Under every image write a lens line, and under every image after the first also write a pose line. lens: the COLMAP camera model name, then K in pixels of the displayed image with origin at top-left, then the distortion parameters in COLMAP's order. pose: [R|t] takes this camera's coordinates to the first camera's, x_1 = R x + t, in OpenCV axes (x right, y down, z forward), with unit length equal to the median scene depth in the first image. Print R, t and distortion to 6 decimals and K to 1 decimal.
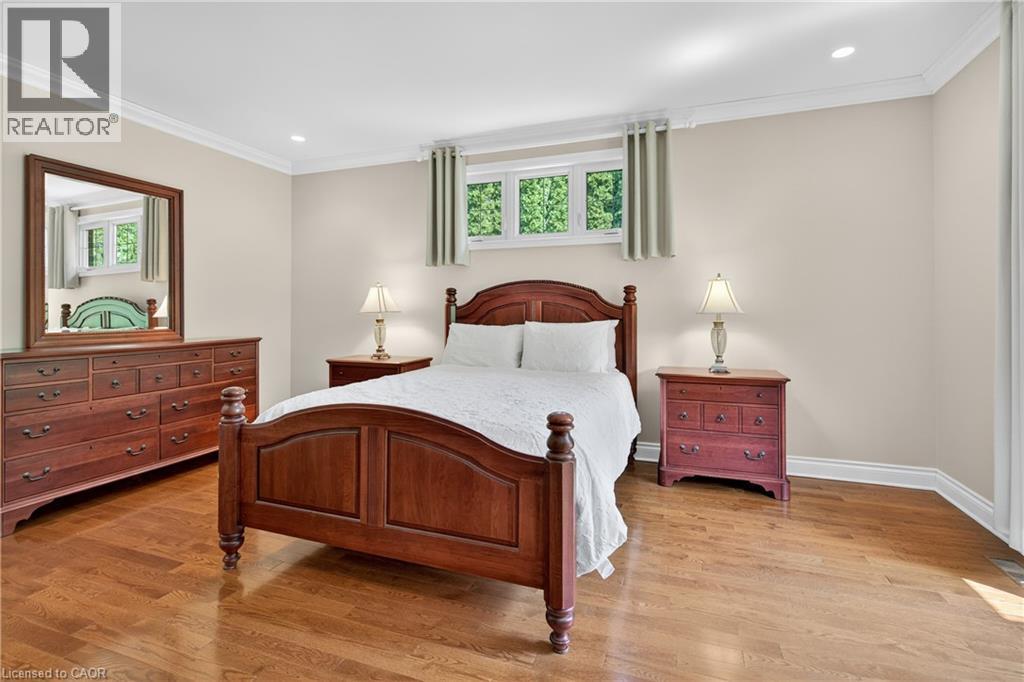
lens RADIAL K [[470.8, 0, 513.7], [0, 470.8, 323.1], [0, 0, 1]] dist [0.002044, -0.000228]
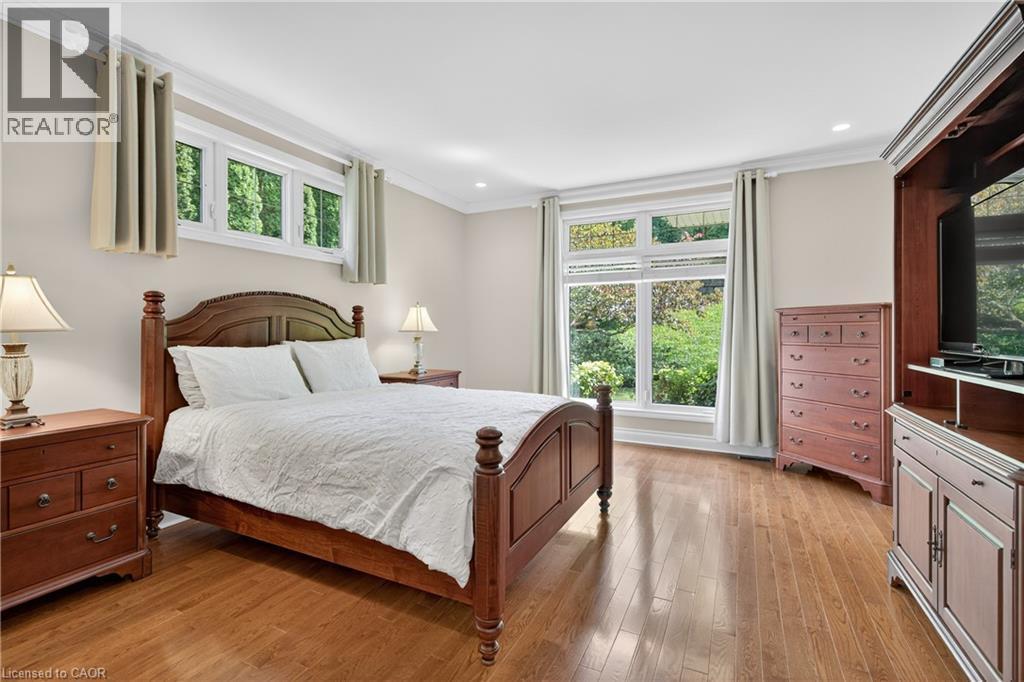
lens RADIAL K [[473.3, 0, 509.9], [0, 473.3, 346.7], [0, 0, 1]] dist [-0.000729, -0.000229]
pose [[0.102891, -0.040008, 0.993888, -0.771956], [0.015658, 0.999132, 0.038598, -0.018826], [-0.994569, 0.011591, 0.103428, 0.489881]]
